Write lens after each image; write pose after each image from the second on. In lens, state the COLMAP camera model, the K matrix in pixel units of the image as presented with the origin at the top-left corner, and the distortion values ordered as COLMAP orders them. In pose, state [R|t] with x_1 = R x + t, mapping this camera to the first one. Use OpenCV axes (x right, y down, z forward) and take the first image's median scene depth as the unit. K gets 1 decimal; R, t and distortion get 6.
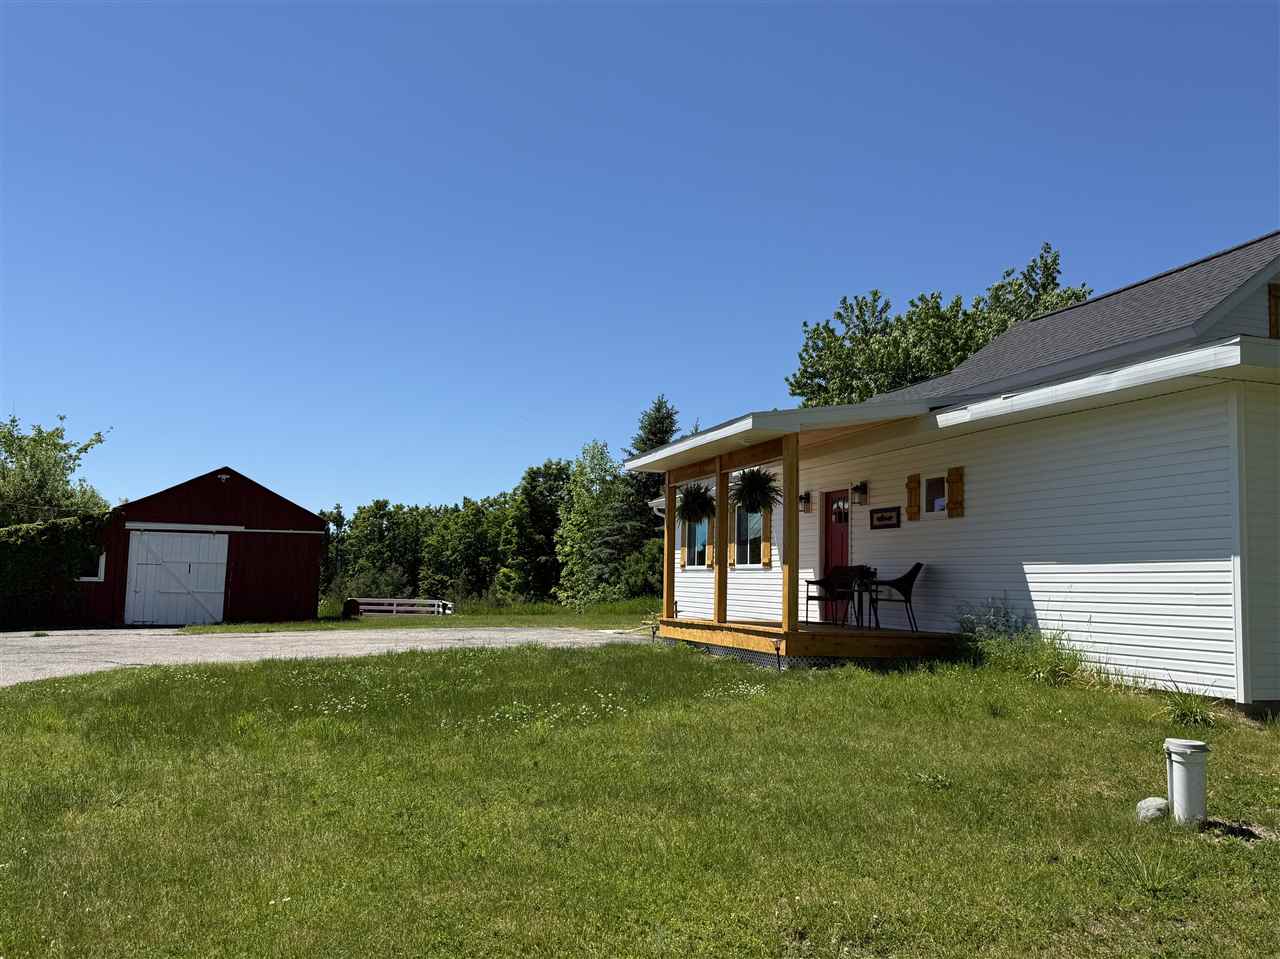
lens RADIAL K [[1062.8, 0, 636.4], [0, 1062.8, 495.2], [0, 0, 1]] dist [0.136792, -0.260422]
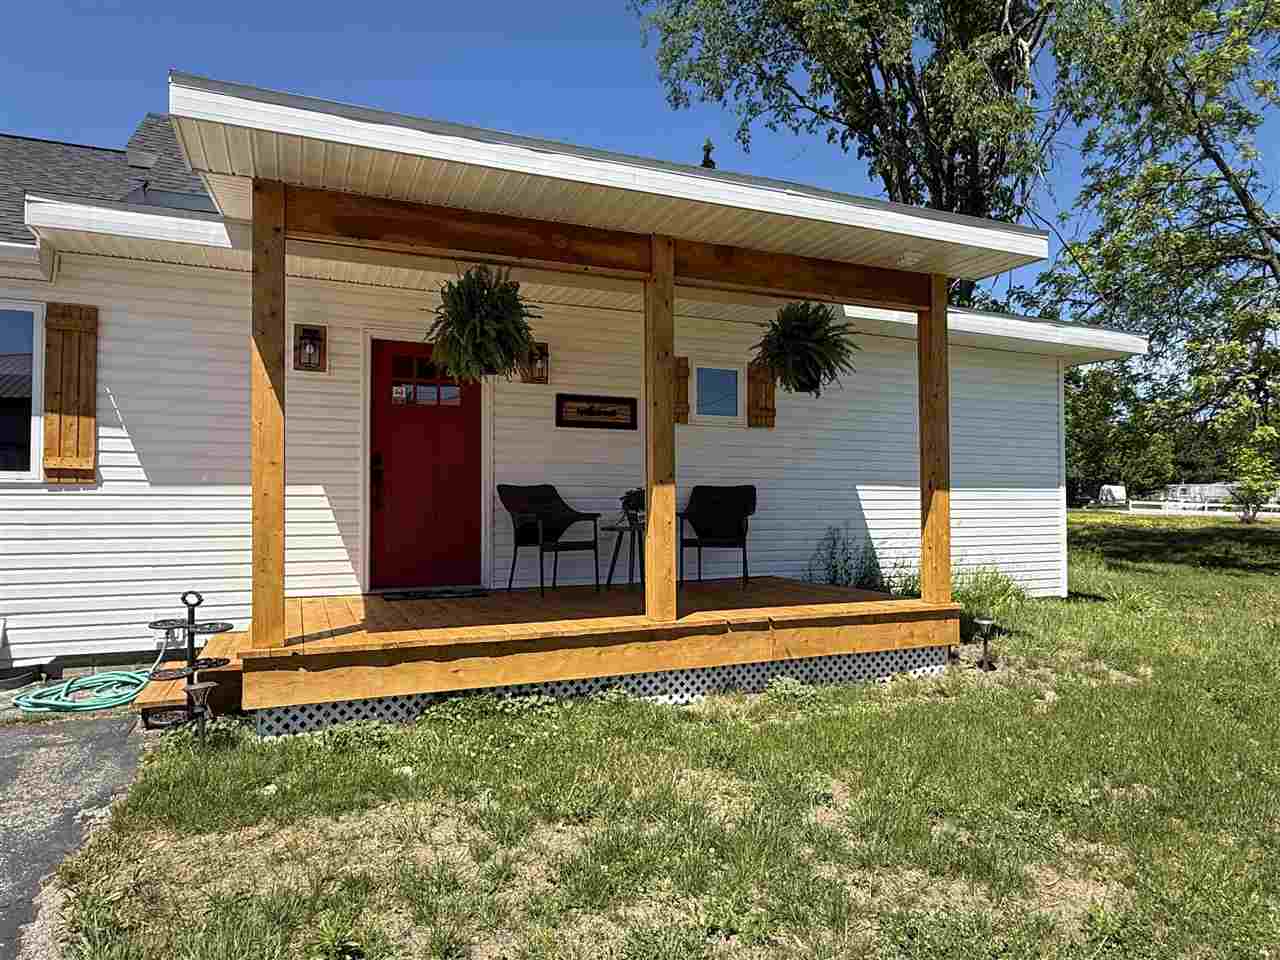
lens RADIAL K [[799.8, 0, 640.0], [0, 799.8, 480.0], [0, 0, 1]] dist [0.001240, 0.000560]
pose [[-0.097488, -0.036848, 0.994554, -0.257936], [-0.102841, 0.994338, 0.026759, 0.048891], [-0.989909, -0.099672, -0.100726, 1.069288]]
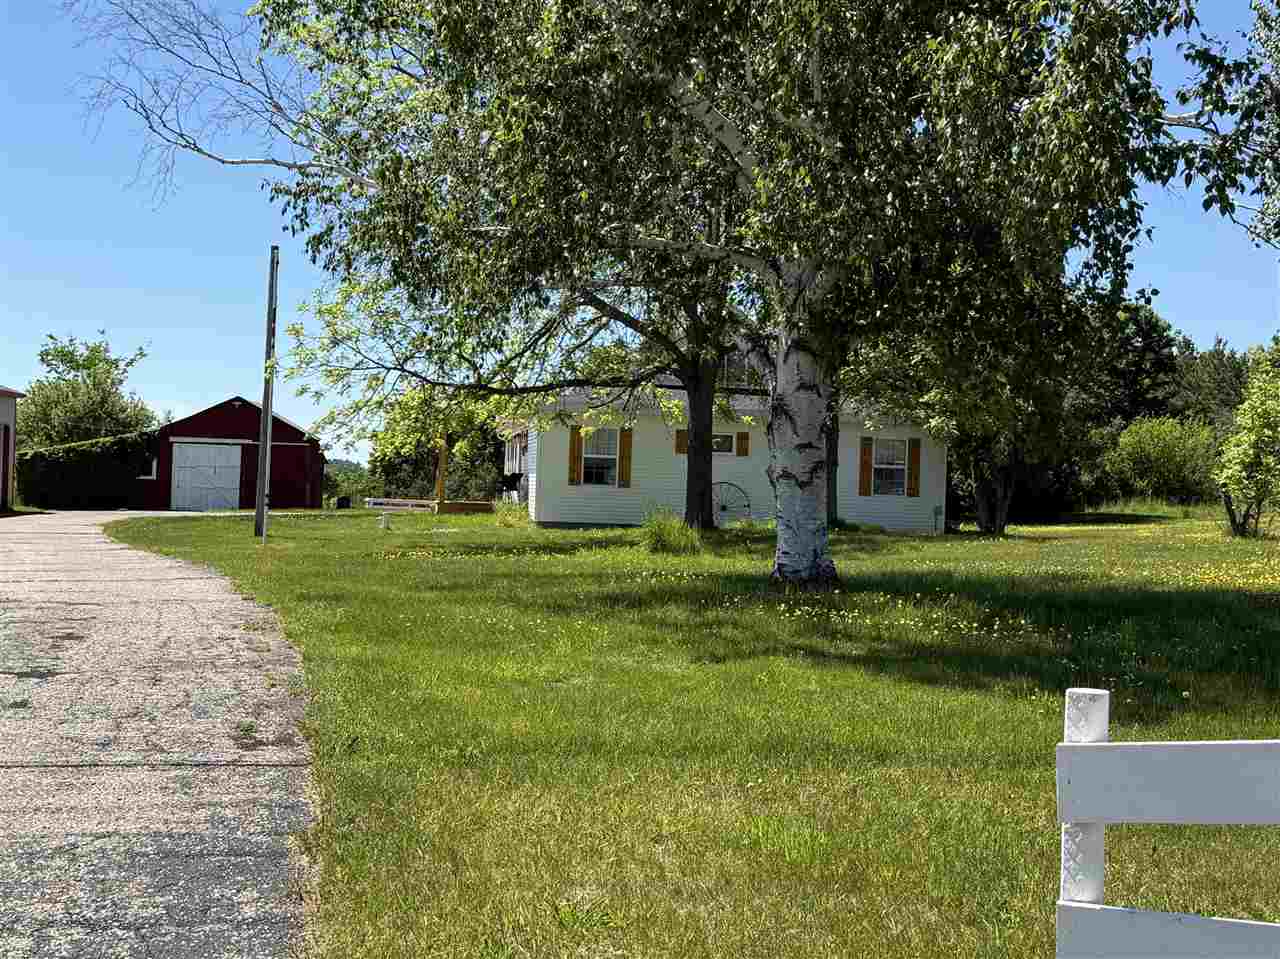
lens RADIAL K [[1801.7, 0, 640.0], [0, 1801.7, 479.5], [0, 0, 1]] dist [0.215252, 0.016368]
pose [[0.982795, 0.007754, -0.184536, 1.142318], [0.006024, 0.997241, 0.073984, -0.185438], [0.184601, -0.073823, 0.980037, -2.456334]]
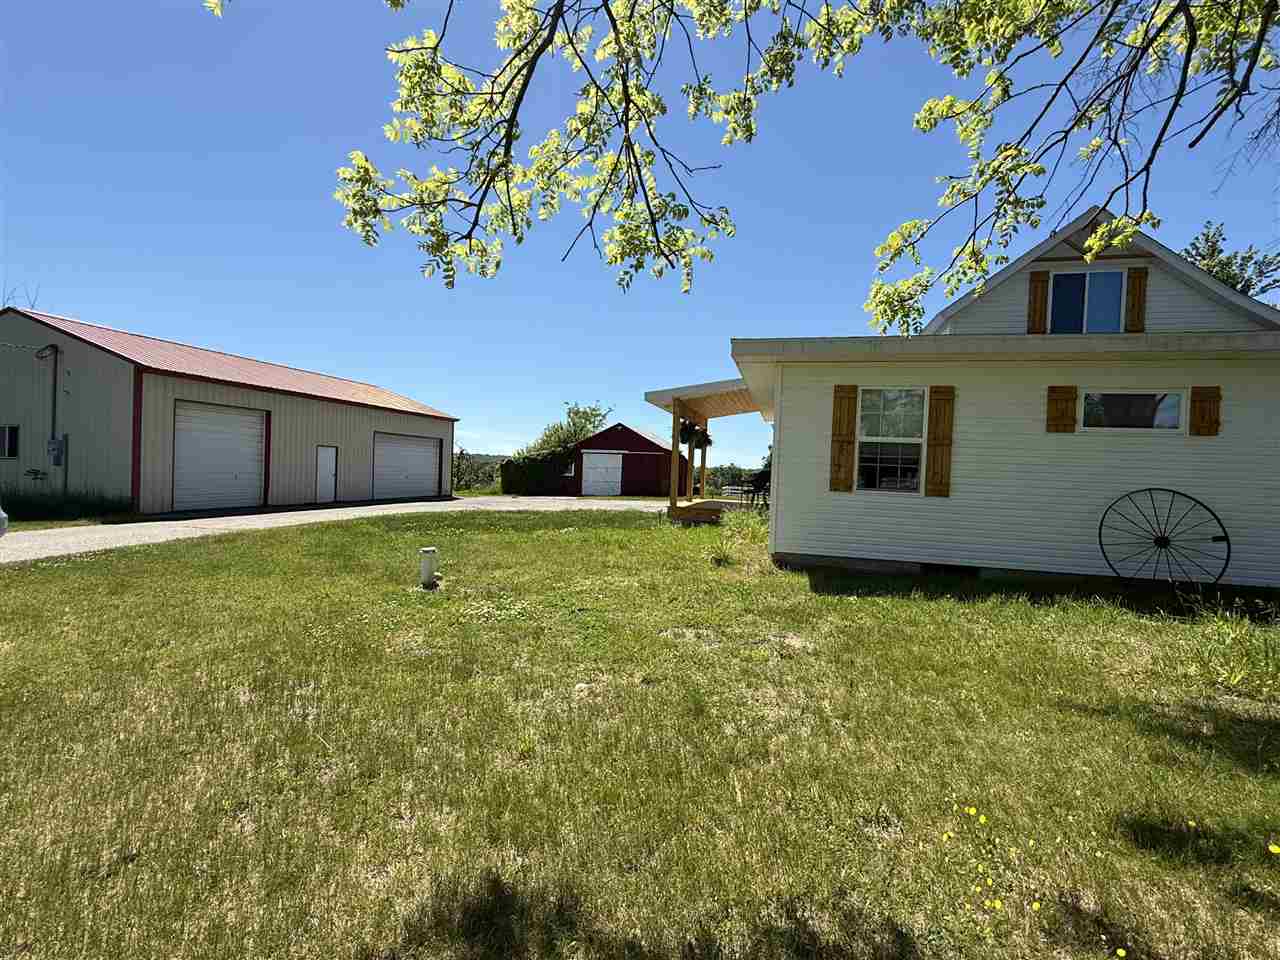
lens RADIAL K [[590.1, 0, 644.0], [0, 590.1, 476.6], [0, 0, 1]] dist [0.001962, 0.000213]
pose [[0.848930, 0.012030, -0.528369, 0.579206], [0.029083, 0.997163, 0.069431, 0.000220], [0.527705, -0.074309, 0.846171, 0.067860]]
